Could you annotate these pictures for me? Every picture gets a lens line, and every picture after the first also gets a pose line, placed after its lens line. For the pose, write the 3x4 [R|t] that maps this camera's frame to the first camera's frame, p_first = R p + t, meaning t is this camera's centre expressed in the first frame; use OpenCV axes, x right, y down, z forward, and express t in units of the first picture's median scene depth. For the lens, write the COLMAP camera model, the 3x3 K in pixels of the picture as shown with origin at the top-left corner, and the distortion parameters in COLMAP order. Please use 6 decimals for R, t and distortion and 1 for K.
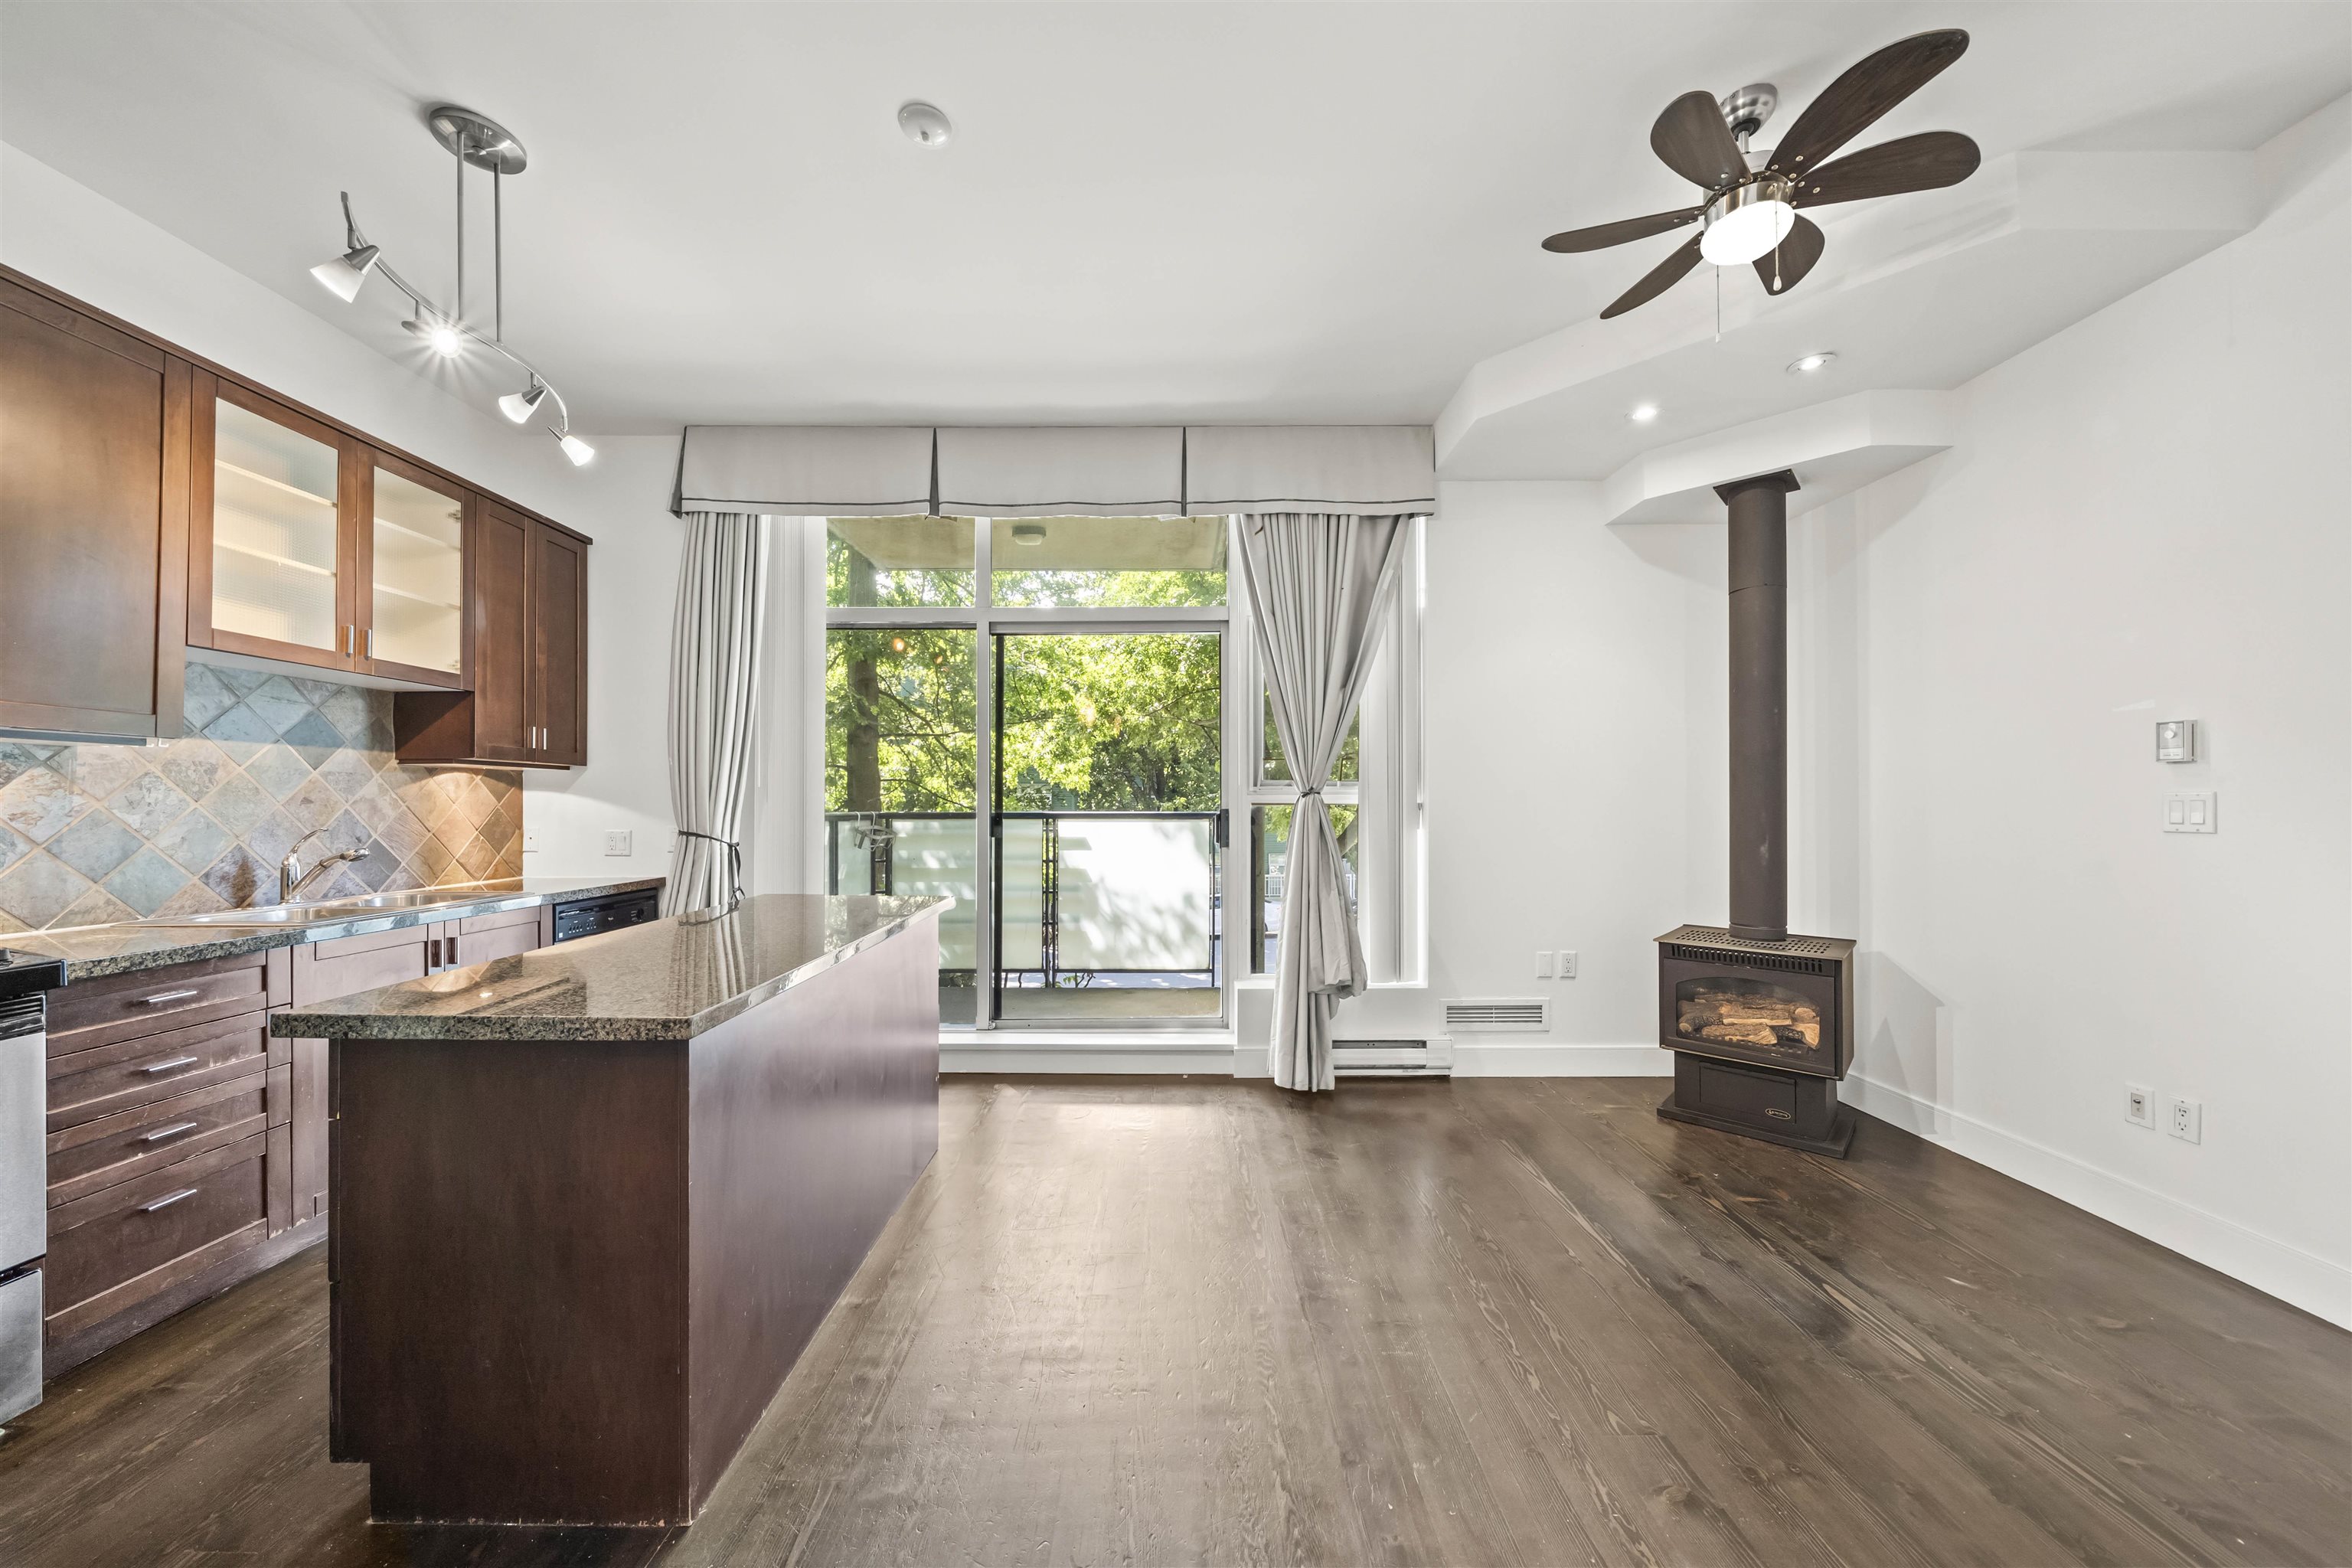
lens RADIAL K [[800.8, 0, 1169.2], [0, 800.8, 799.2], [0, 0, 1]] dist [-0.007461, 0.000073]
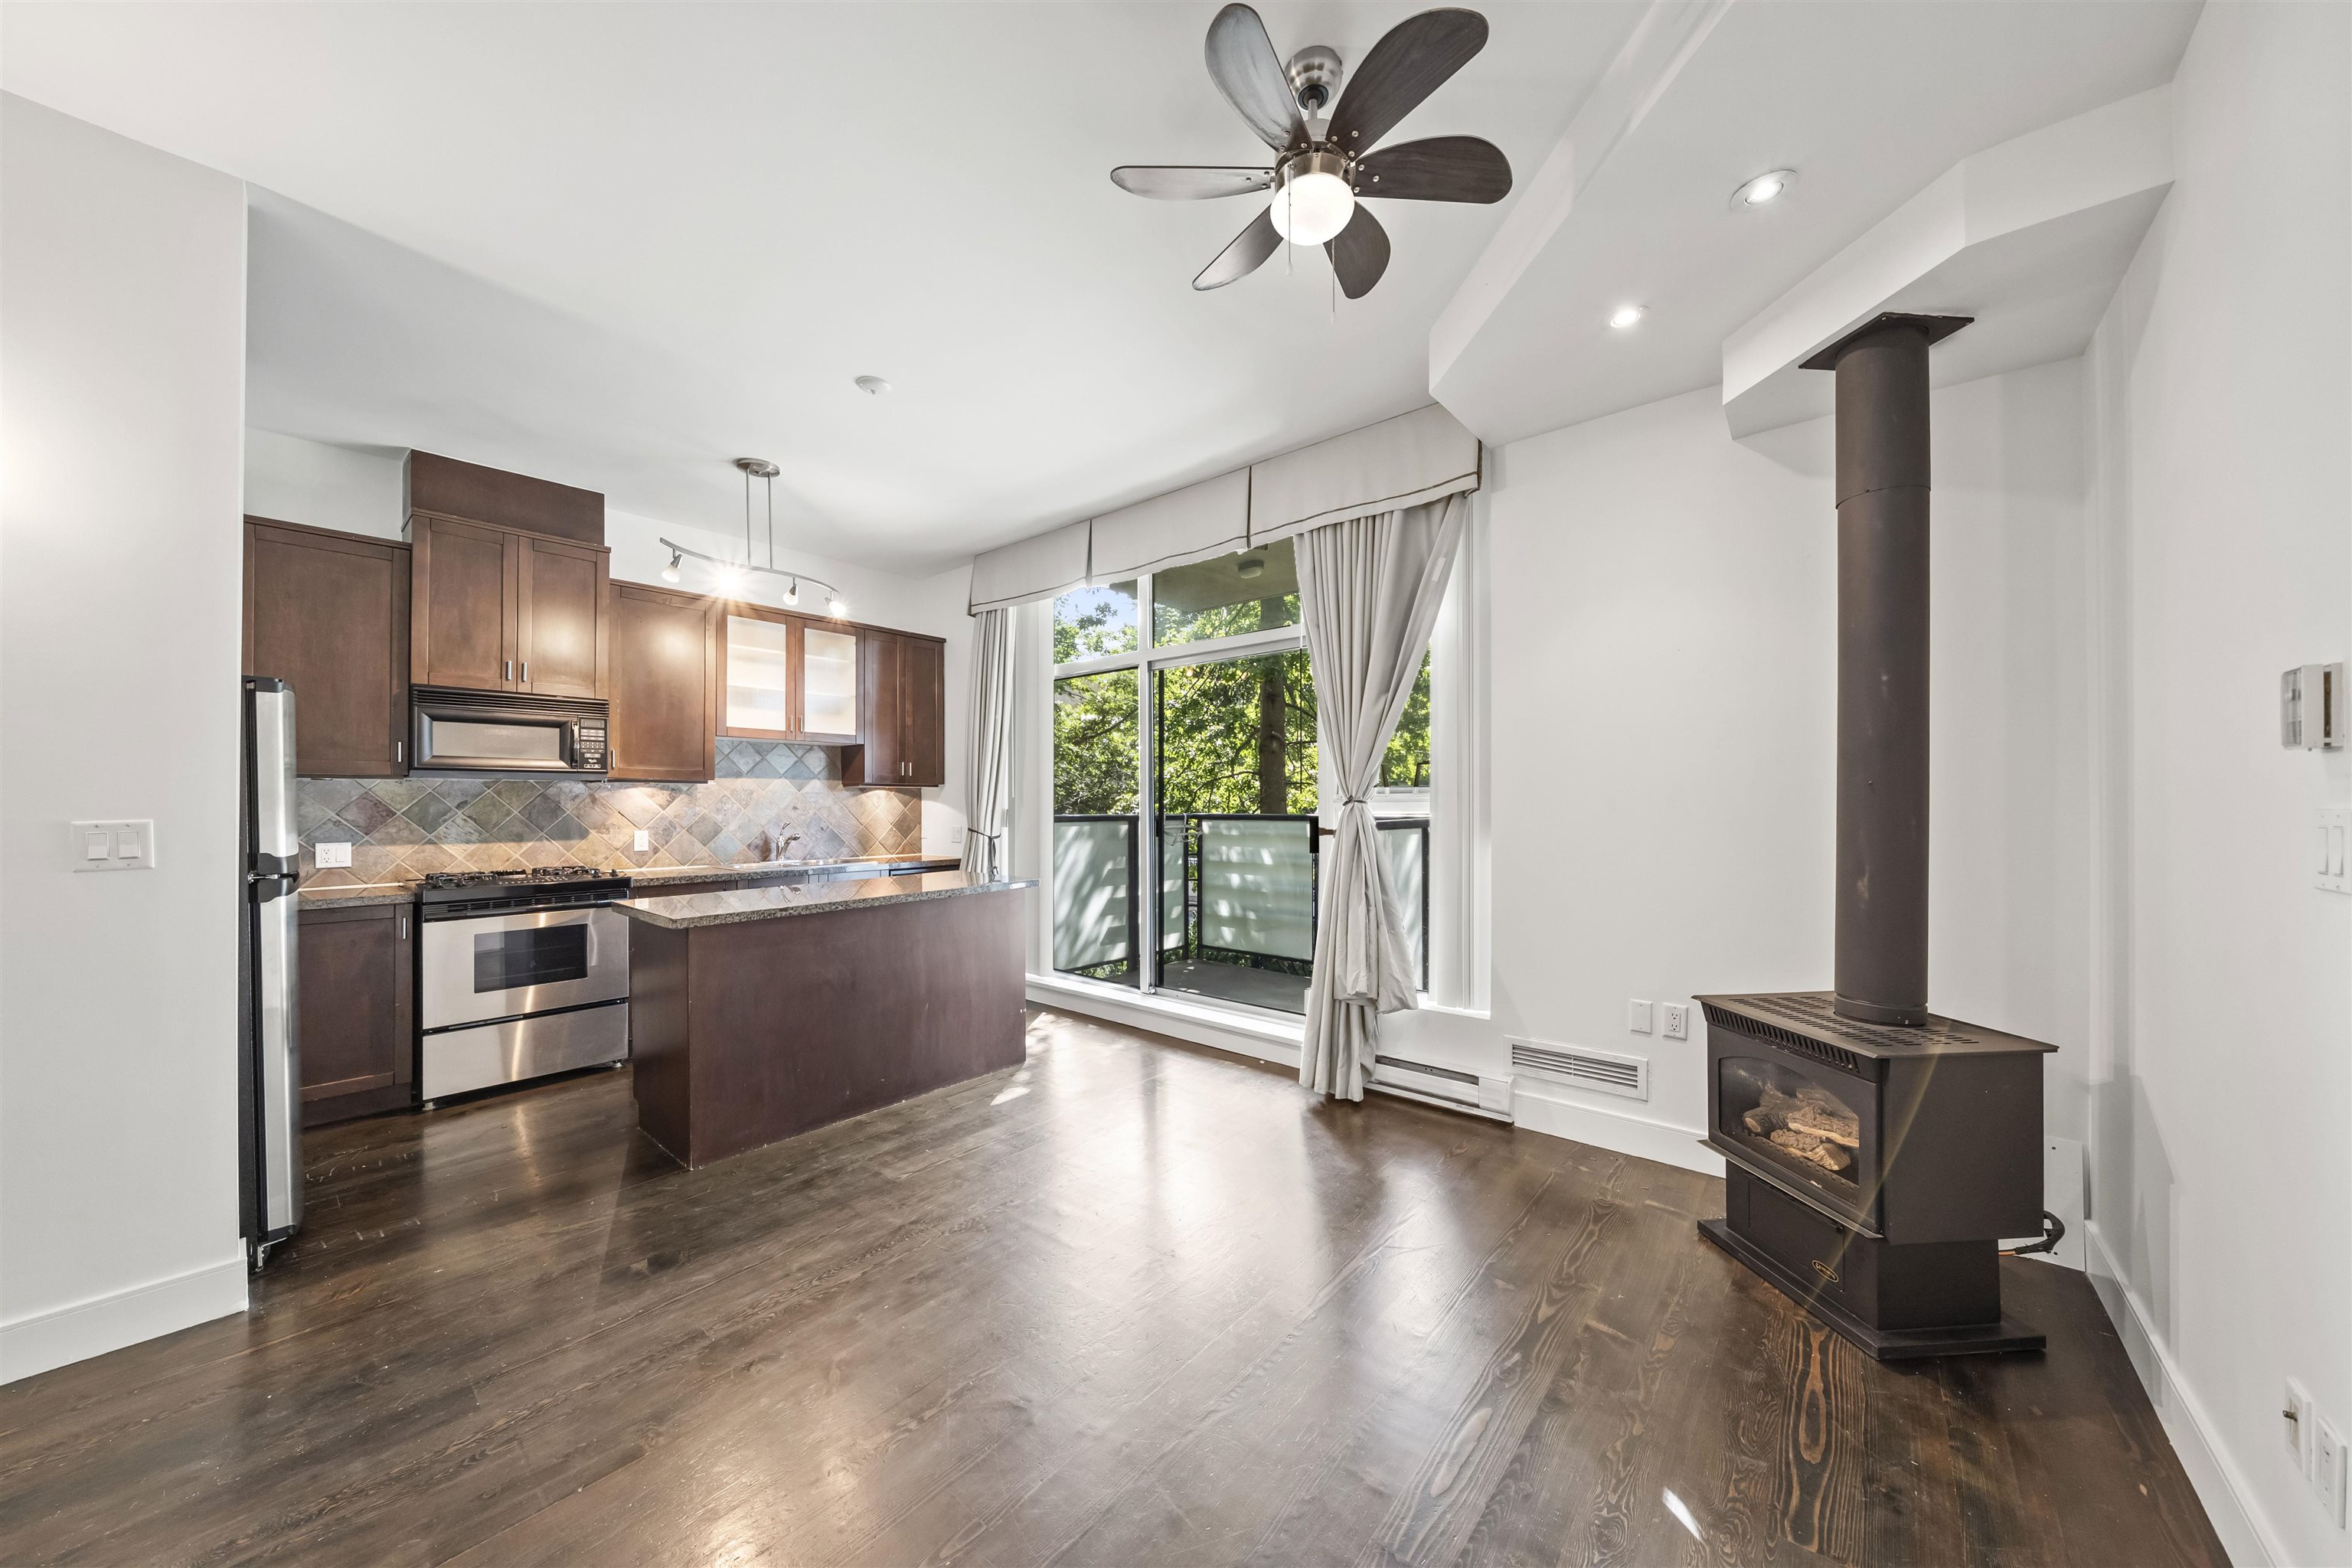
lens RADIAL K [[802.8, 0, 1171.2], [0, 802.8, 797.2], [0, 0, 1]] dist [-0.006729, -0.000194]
pose [[0.760147, -0.004972, -0.649732, 0.720517], [0.005785, 0.999983, -0.000883, -0.014378], [0.649725, -0.003088, 0.760163, 0.104890]]
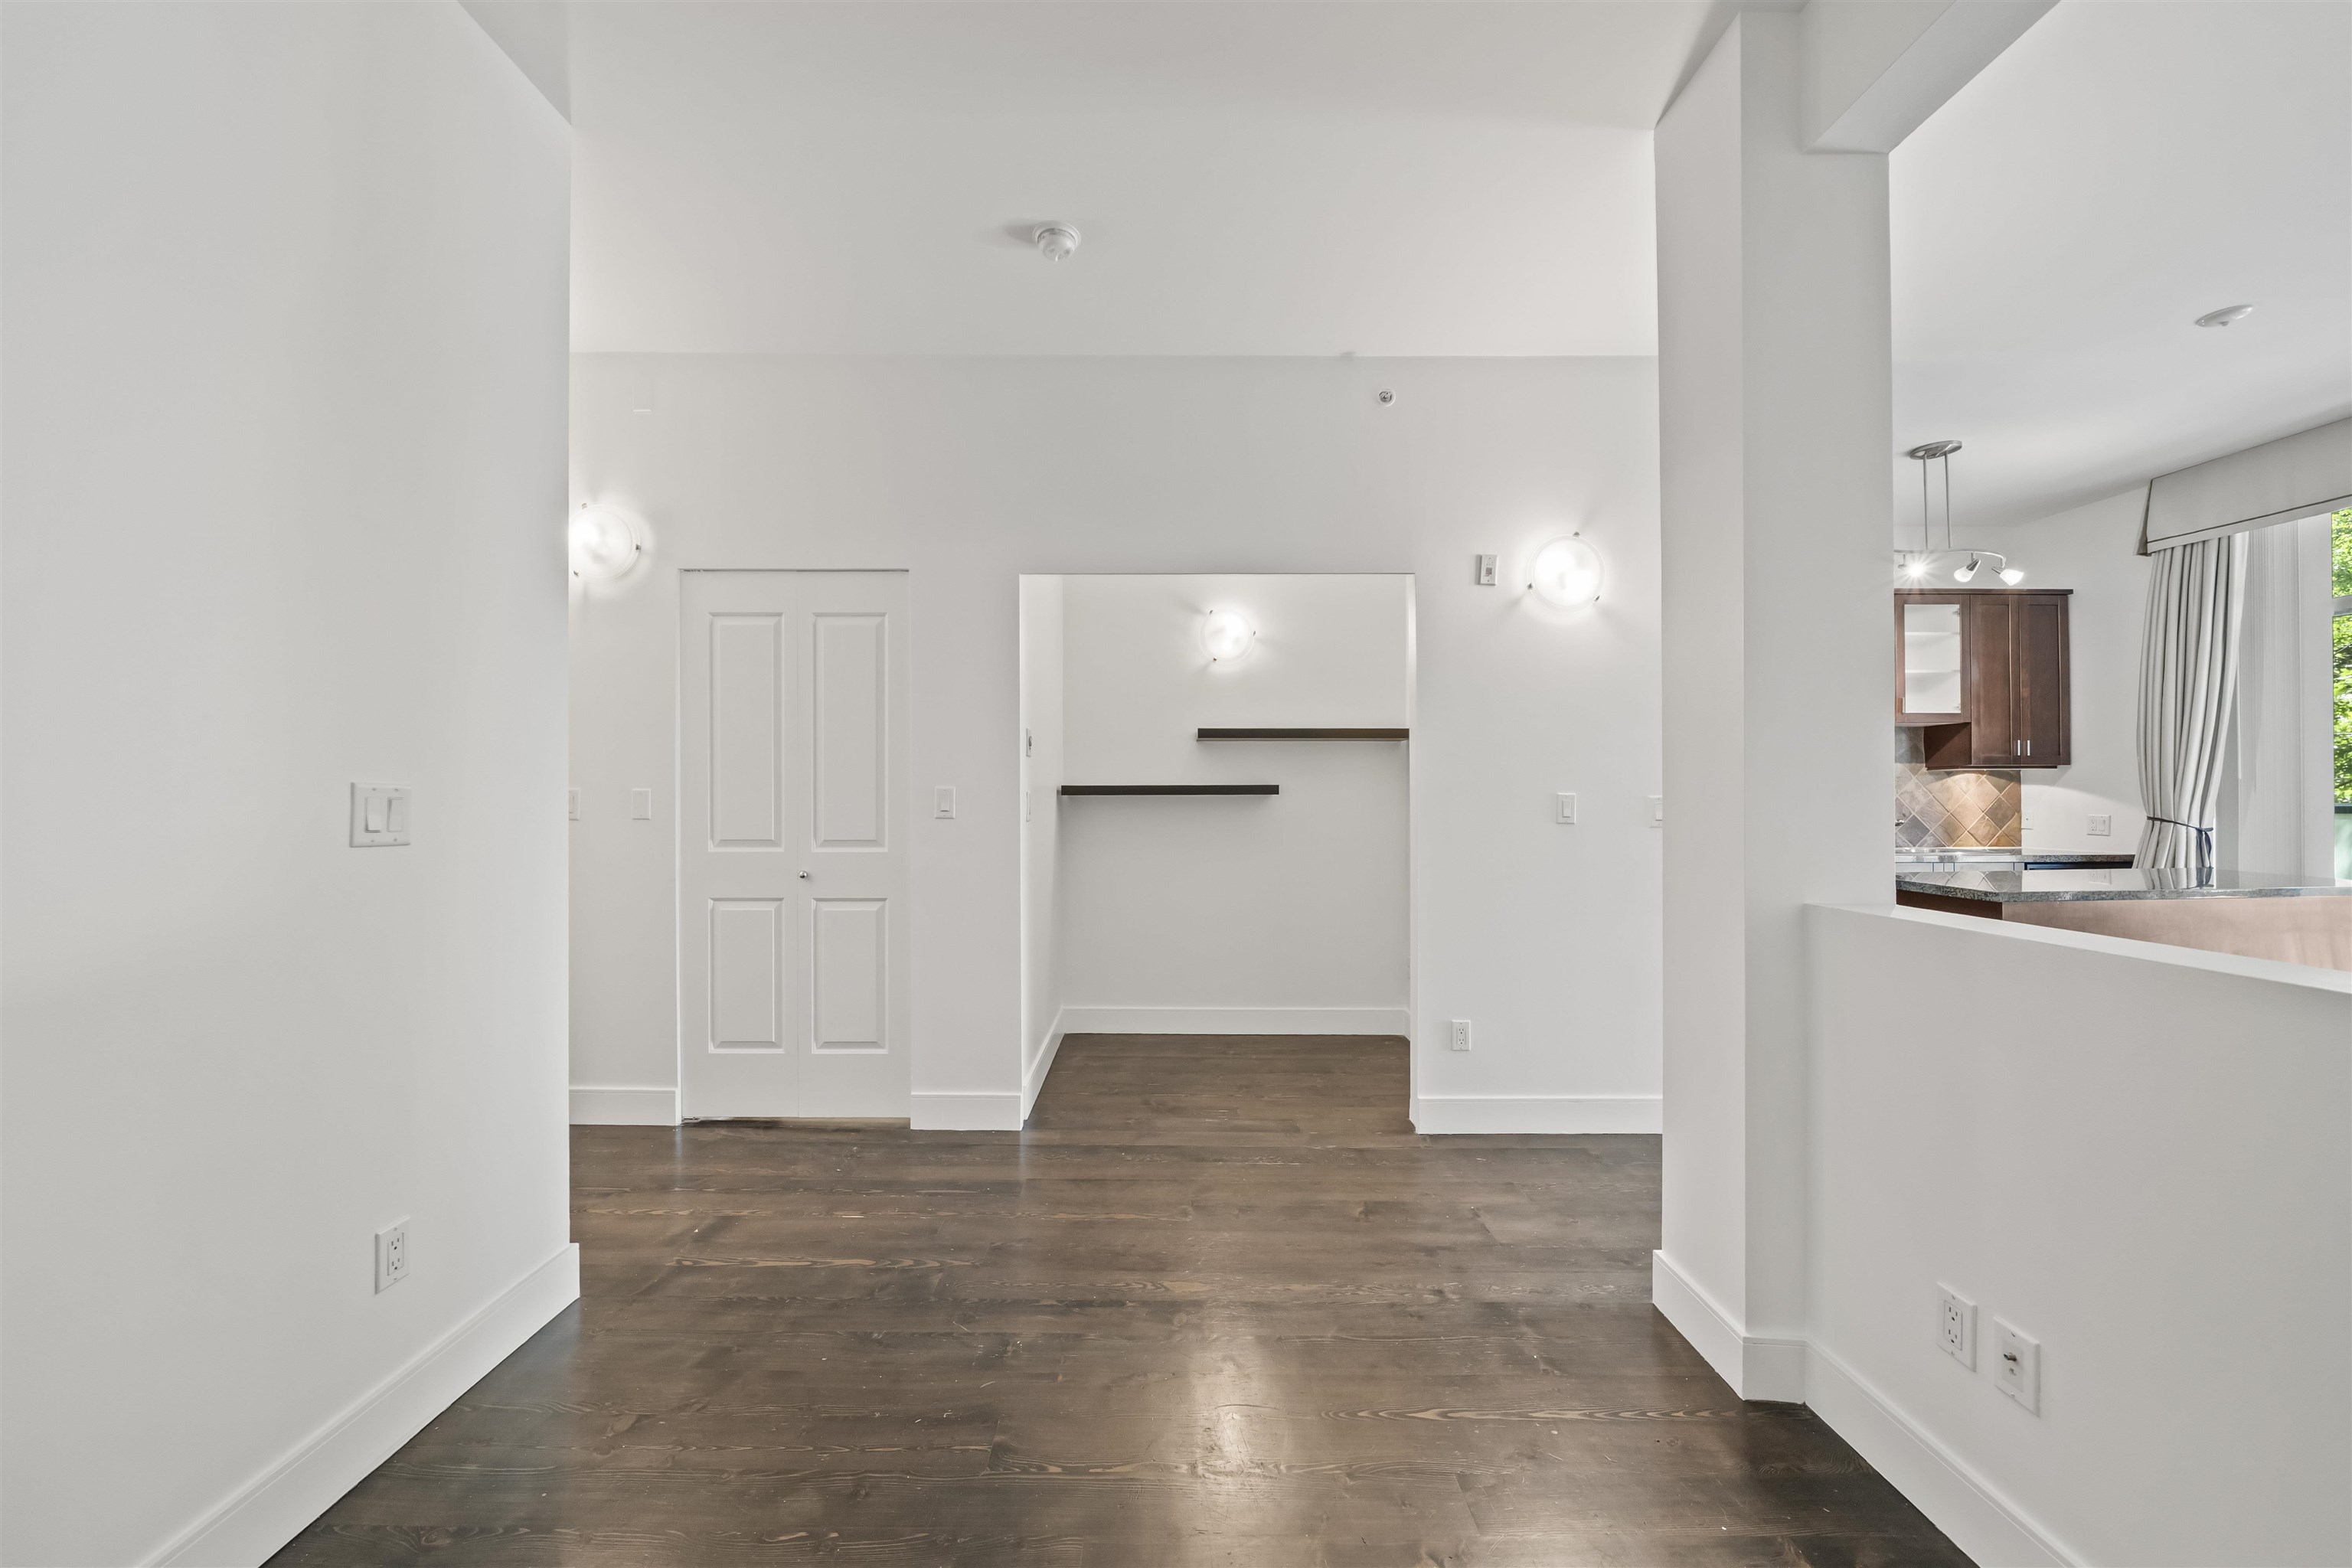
lens RADIAL K [[844.8, 0, 1172.7], [0, 844.8, 789.0], [0, 0, 1]] dist [-0.001172, 0.000039]
pose [[0.011861, -0.005190, -0.999916, 0.717613], [0.008916, 0.999947, -0.005084, -0.009597], [0.999890, -0.008855, 0.011906, -0.550996]]
